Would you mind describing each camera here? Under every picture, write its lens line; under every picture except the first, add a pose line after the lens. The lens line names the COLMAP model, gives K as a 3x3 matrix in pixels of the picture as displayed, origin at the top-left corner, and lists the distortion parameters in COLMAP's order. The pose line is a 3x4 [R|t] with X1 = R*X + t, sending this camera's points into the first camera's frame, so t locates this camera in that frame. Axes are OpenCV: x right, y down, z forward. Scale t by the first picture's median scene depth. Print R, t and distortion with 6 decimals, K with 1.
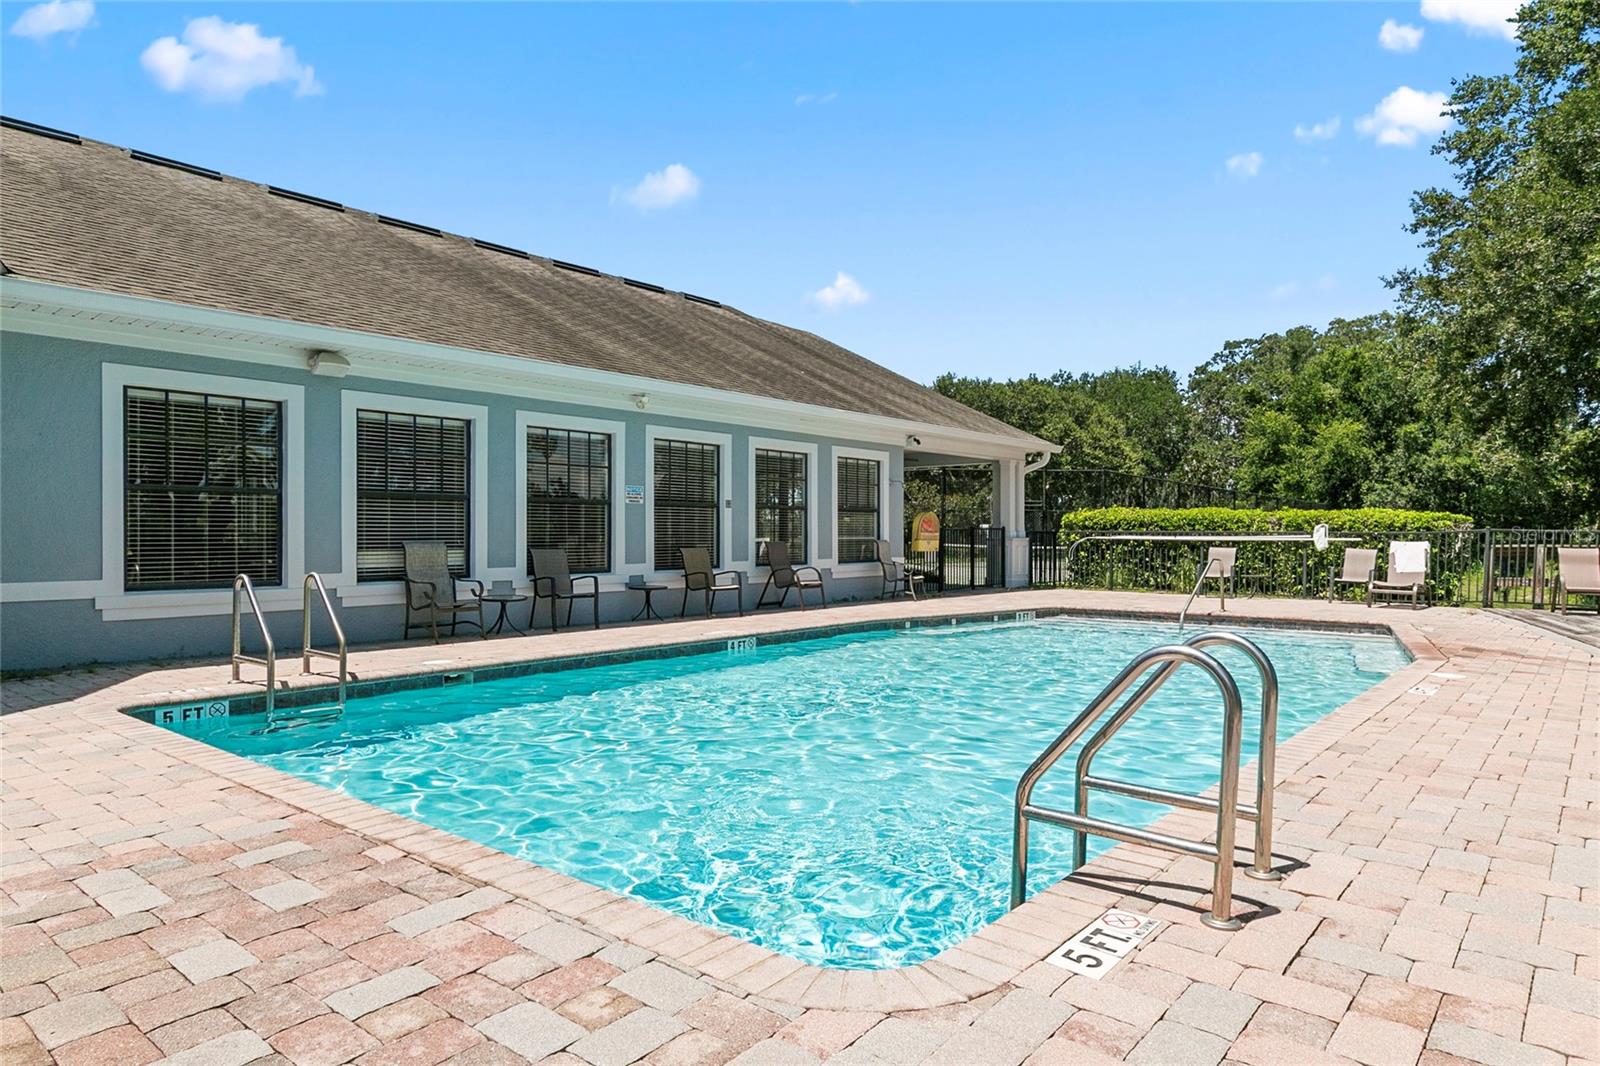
lens RADIAL K [[963.0, 0, 799.7], [0, 963.0, 537.4], [0, 0, 1]] dist [0.002156, 0.000074]
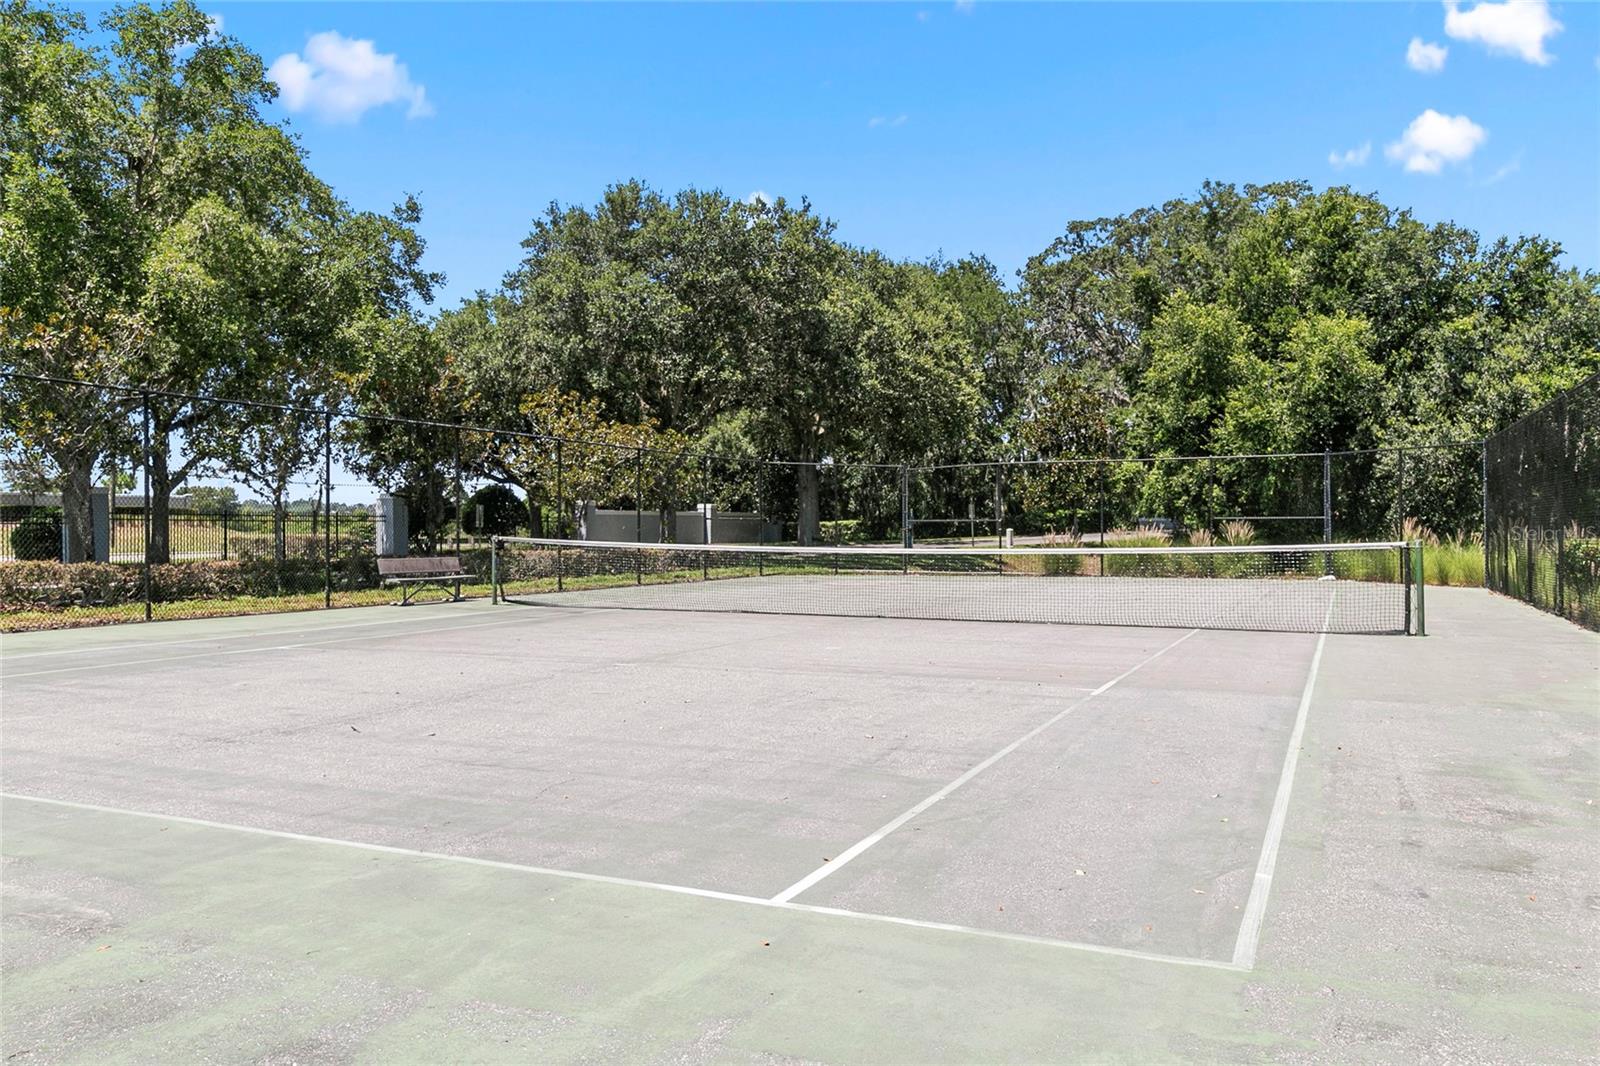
lens RADIAL K [[1190.6, 0, 799.8], [0, 1190.6, 531.0], [0, 0, 1]] dist [0.000064, -0.000298]
pose [[0.964227, -0.008029, 0.264955, 0.074111], [0.006457, 0.999956, 0.006803, -0.001283], [-0.264998, -0.004848, 0.964237, 0.391513]]
